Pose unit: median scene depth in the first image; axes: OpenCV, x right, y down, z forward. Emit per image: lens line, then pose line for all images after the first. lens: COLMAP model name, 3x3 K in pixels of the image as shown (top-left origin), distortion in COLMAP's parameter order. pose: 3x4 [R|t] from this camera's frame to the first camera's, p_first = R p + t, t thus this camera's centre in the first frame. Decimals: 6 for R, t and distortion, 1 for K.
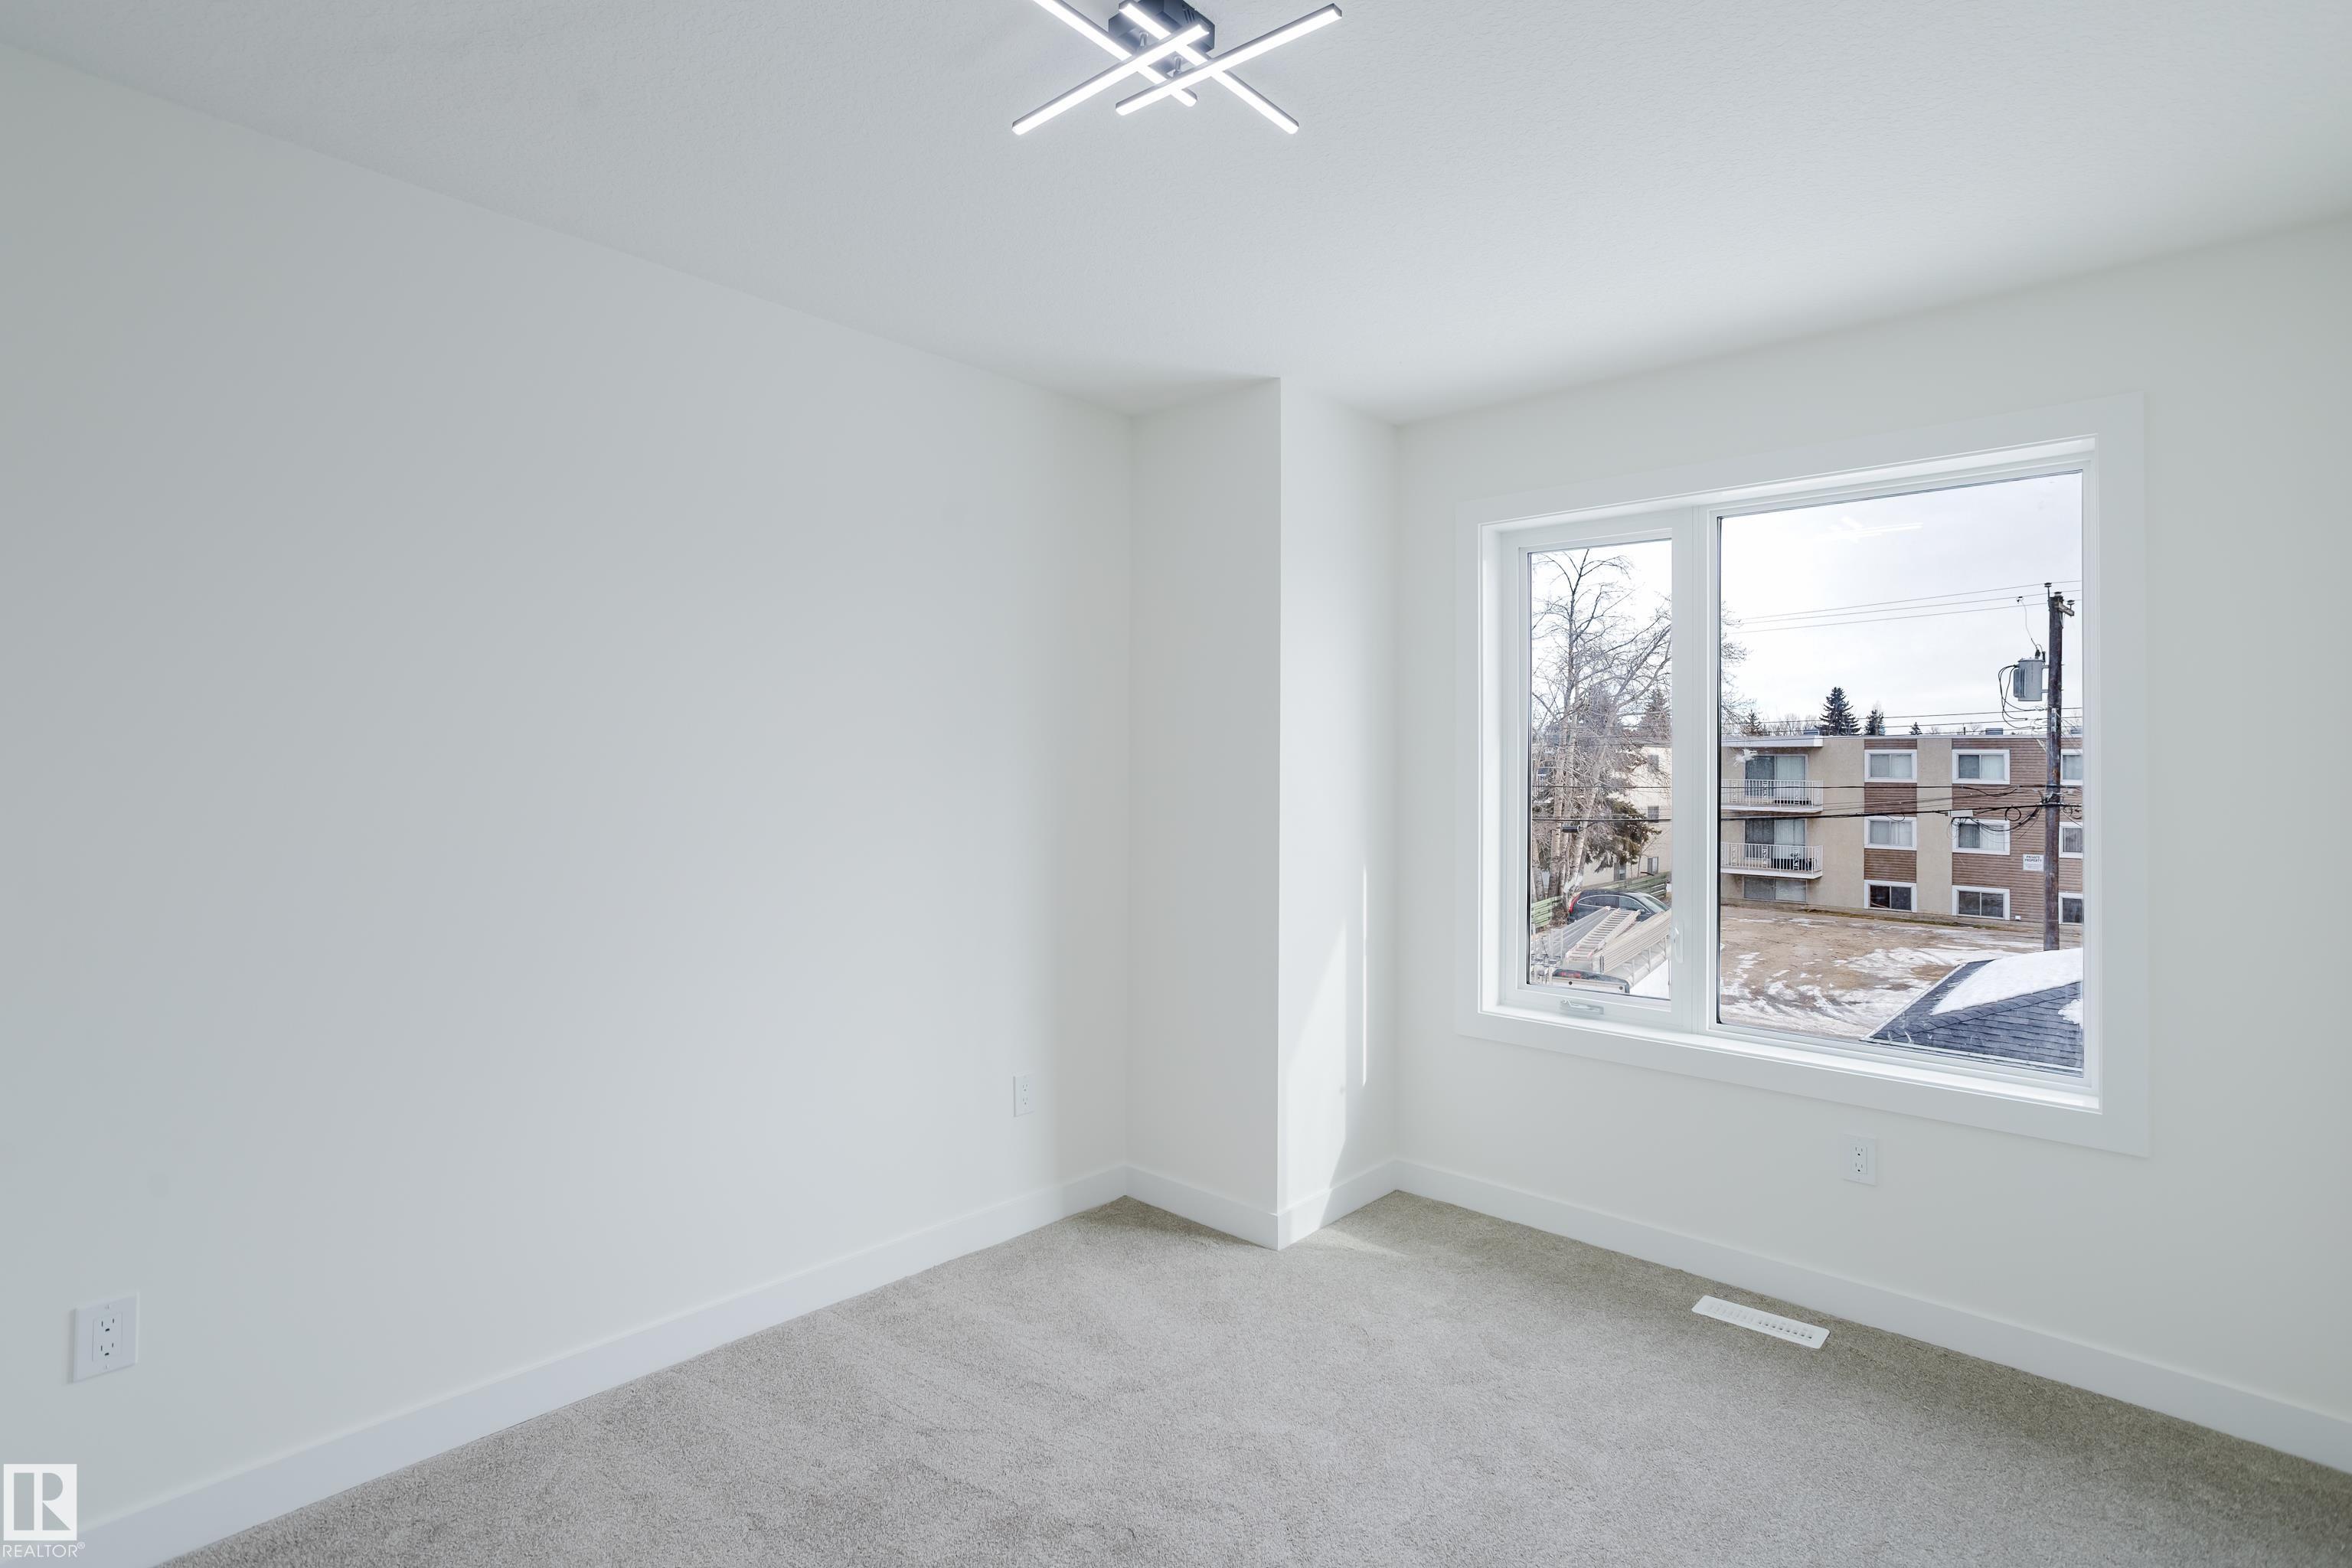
lens RADIAL K [[1137.8, 0, 1178.0], [0, 1137.8, 771.4], [0, 0, 1]] dist [-0.047824, 0.027061]
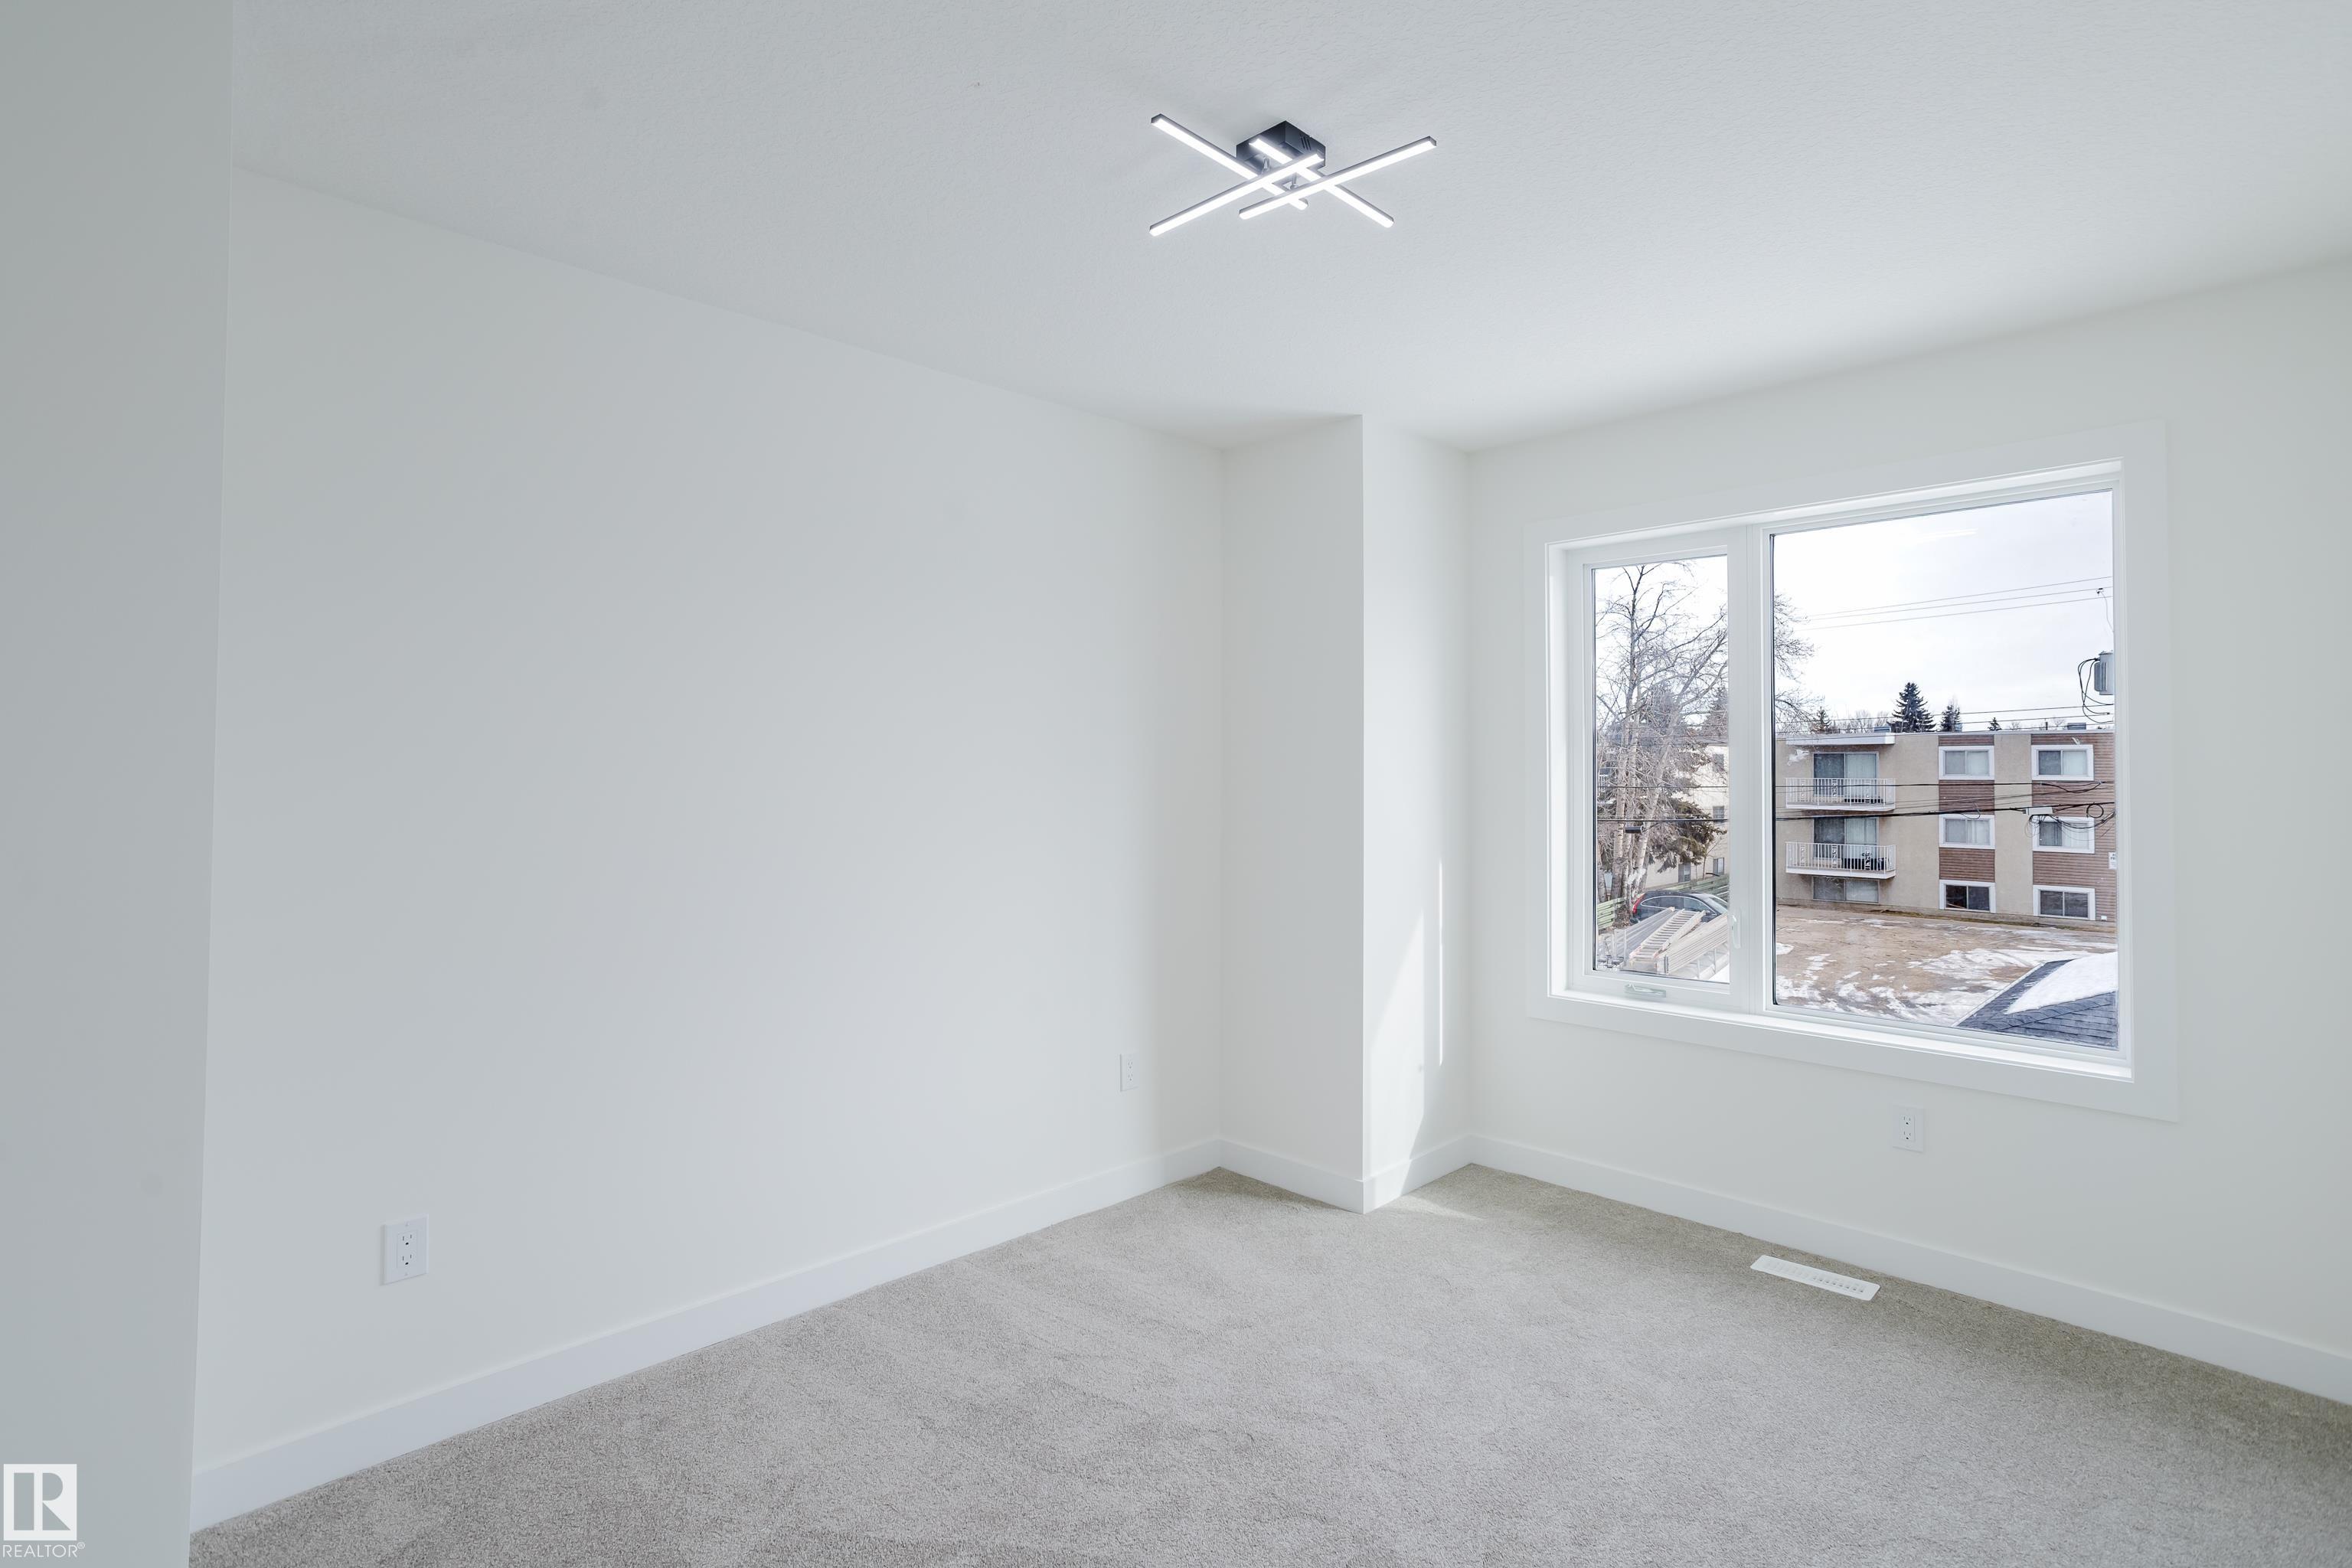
lens RADIAL K [[1137.8, 0, 1176.8], [0, 1137.8, 786.6], [0, 0, 1]] dist [-0.047824, 0.027061]
pose [[0.998709, -0.009242, -0.049958, -0.040314], [0.009721, 0.999909, 0.009353, 0.000034], [0.049867, -0.009827, 0.998708, -0.114126]]
